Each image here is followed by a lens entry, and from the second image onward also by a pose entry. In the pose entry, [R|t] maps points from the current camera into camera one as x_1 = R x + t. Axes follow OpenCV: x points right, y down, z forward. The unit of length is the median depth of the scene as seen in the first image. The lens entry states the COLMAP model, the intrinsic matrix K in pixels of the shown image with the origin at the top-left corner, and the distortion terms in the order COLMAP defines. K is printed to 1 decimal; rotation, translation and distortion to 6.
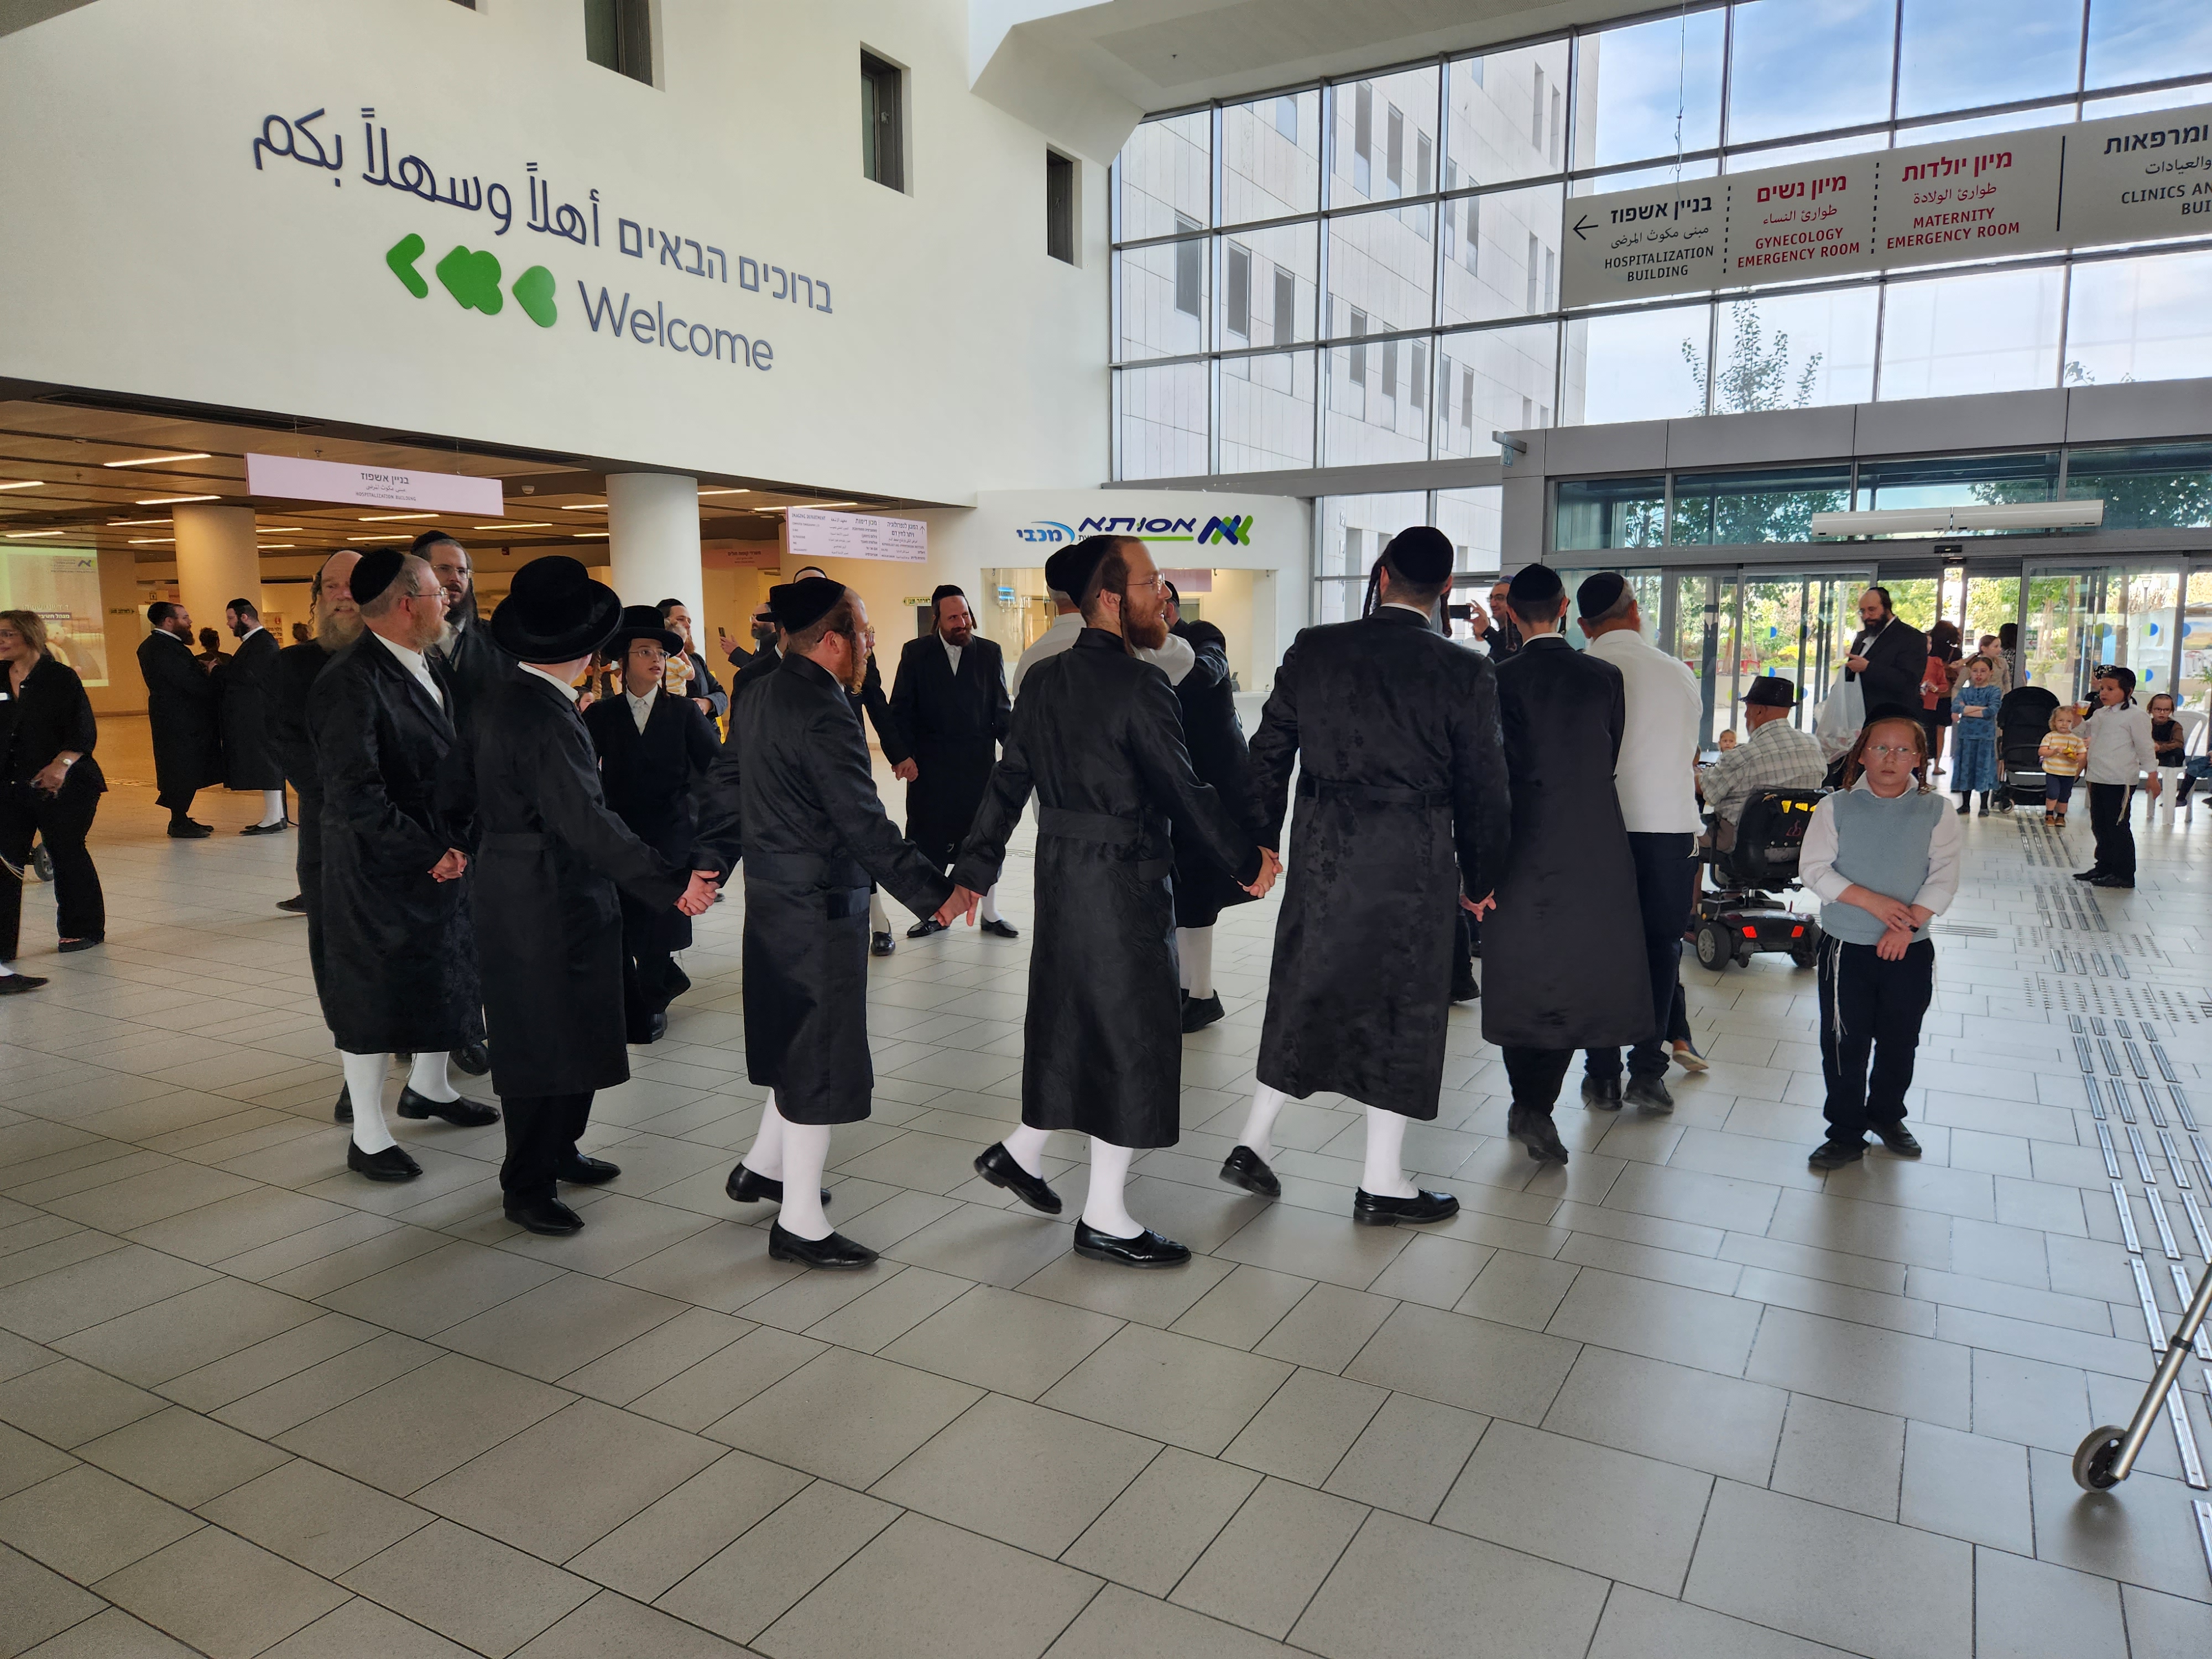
lens RADIAL K [[1479.9, 0, 1112.9], [0, 1479.9, 812.4], [0, 0, 1]] dist [0.073872, -0.063003]
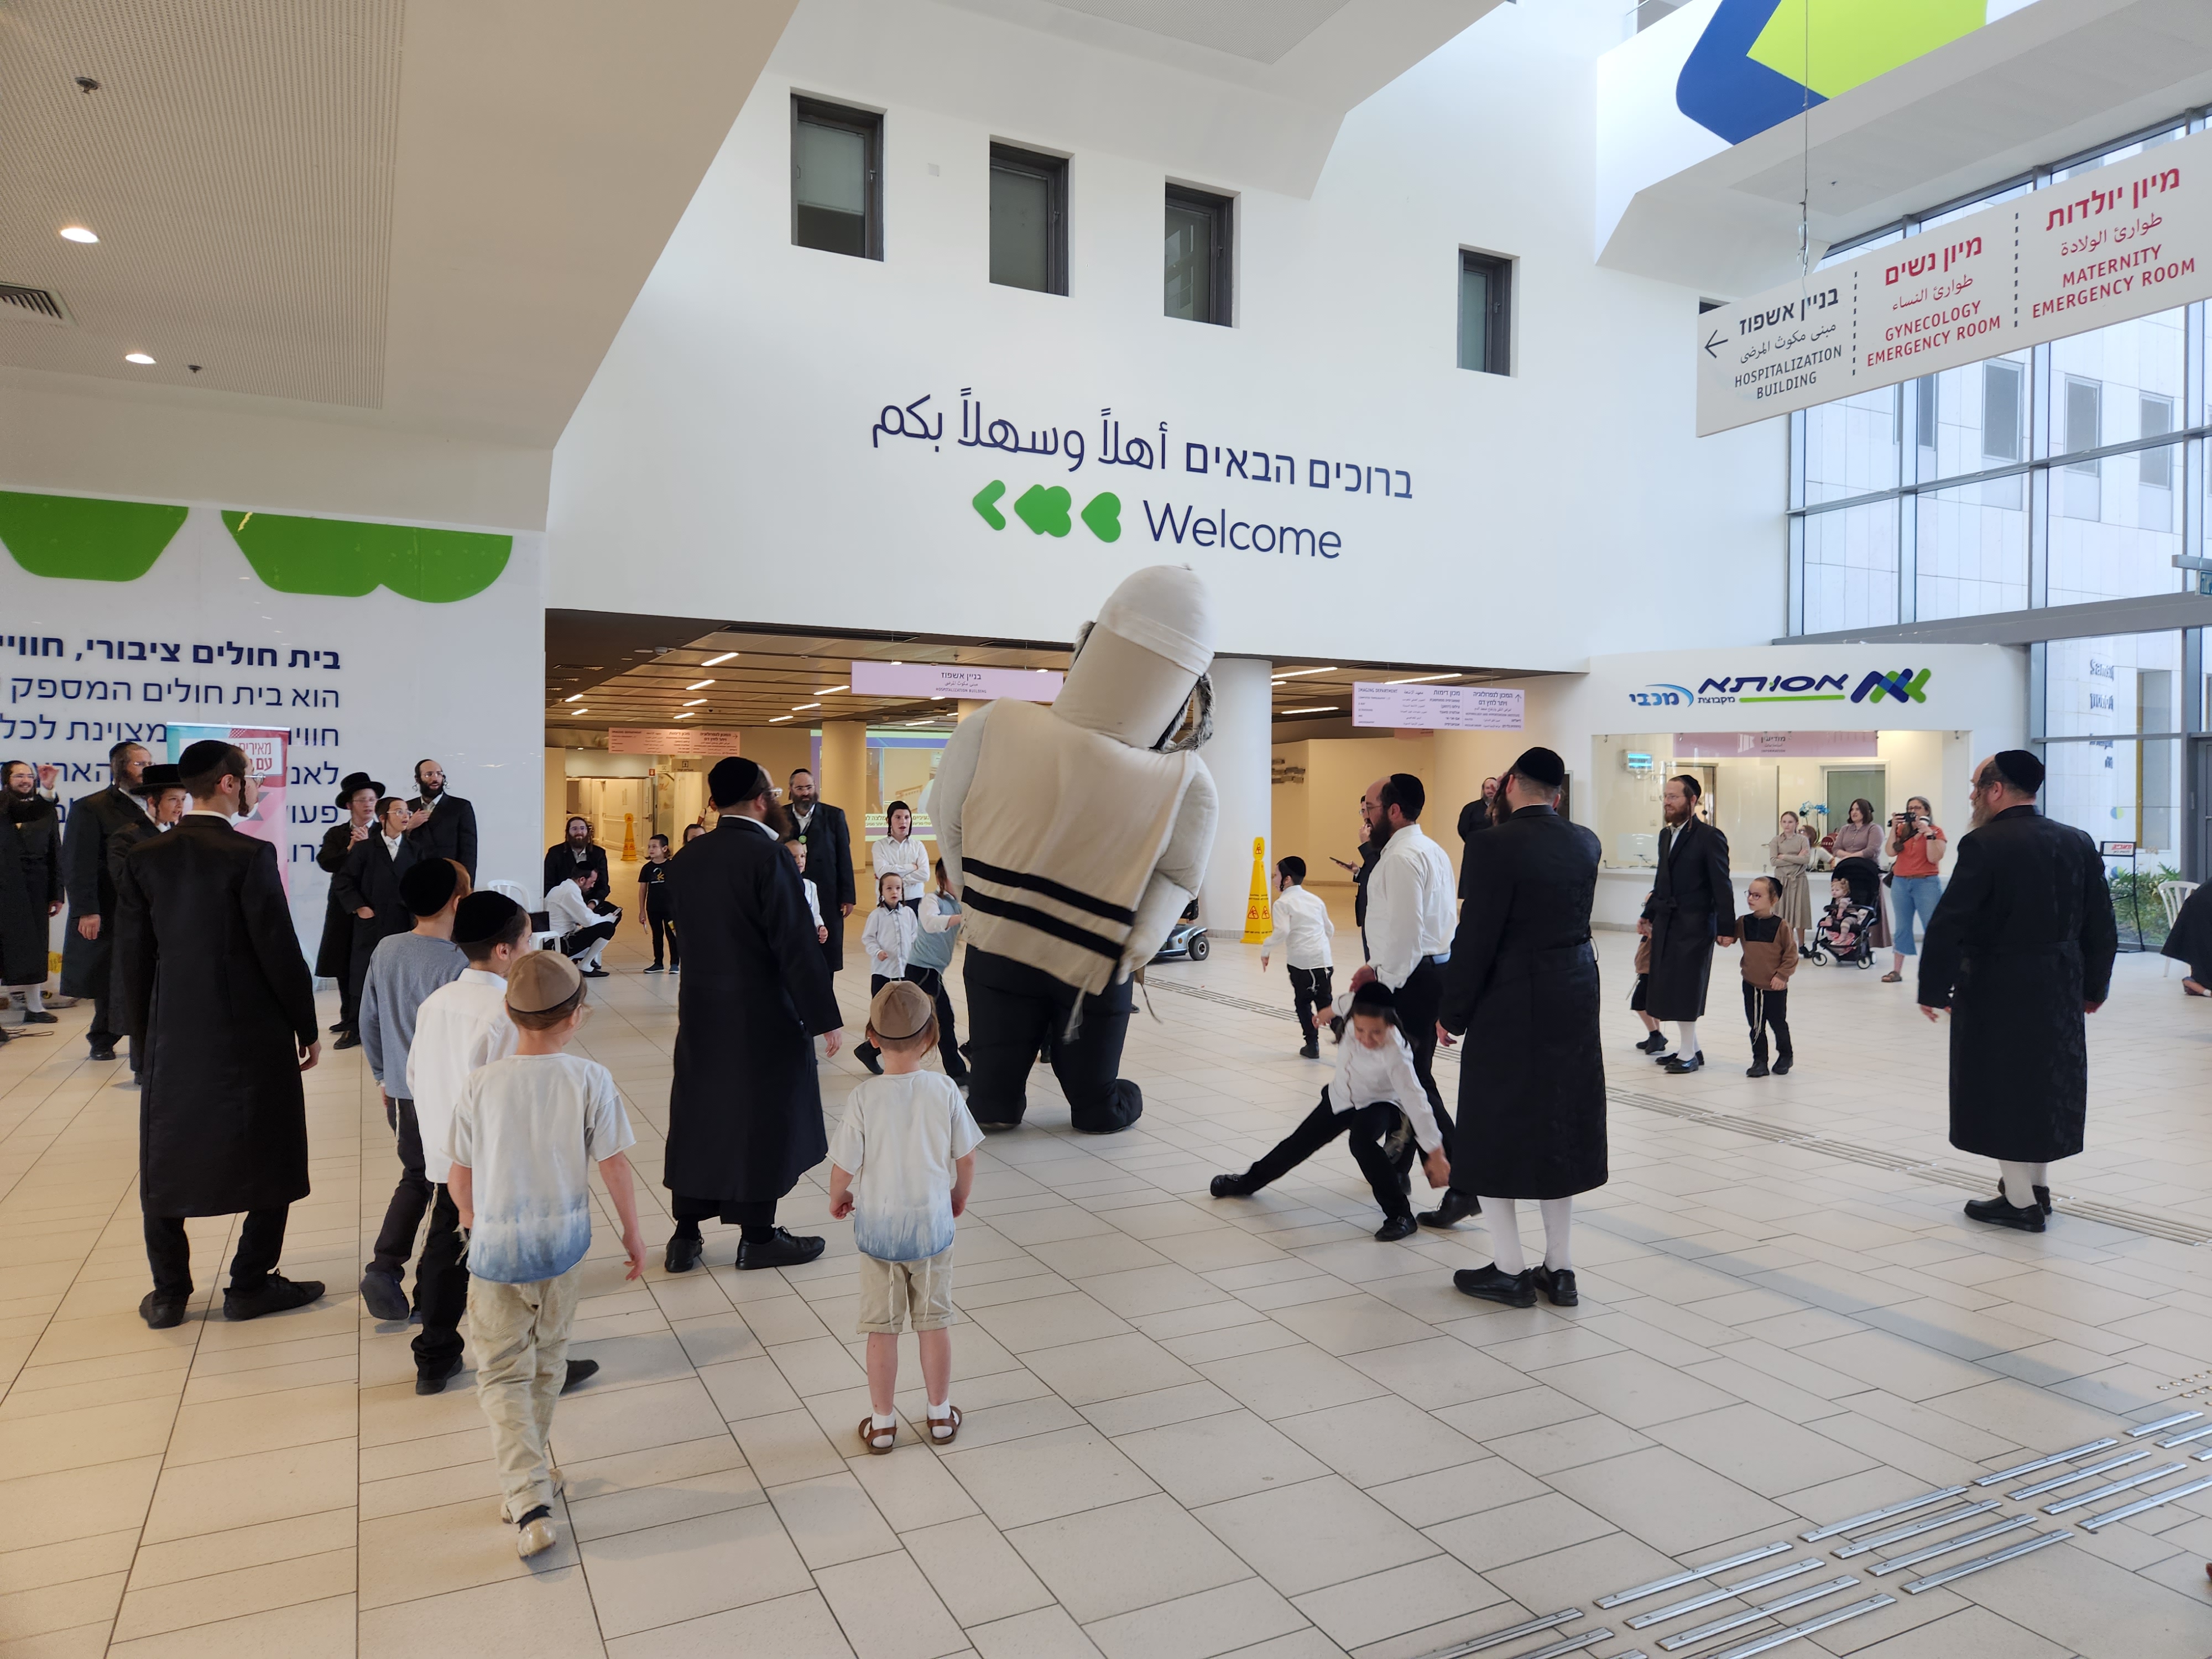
lens RADIAL K [[1462.0, 0, 1140.9], [0, 1462.0, 807.2], [0, 0, 1]] dist [0.074518, -0.059774]
pose [[0.844663, 0.010298, -0.535199, 0.260760], [-0.070883, 0.993162, -0.092758, -0.013864], [0.530585, 0.116285, 0.839618, 0.078274]]
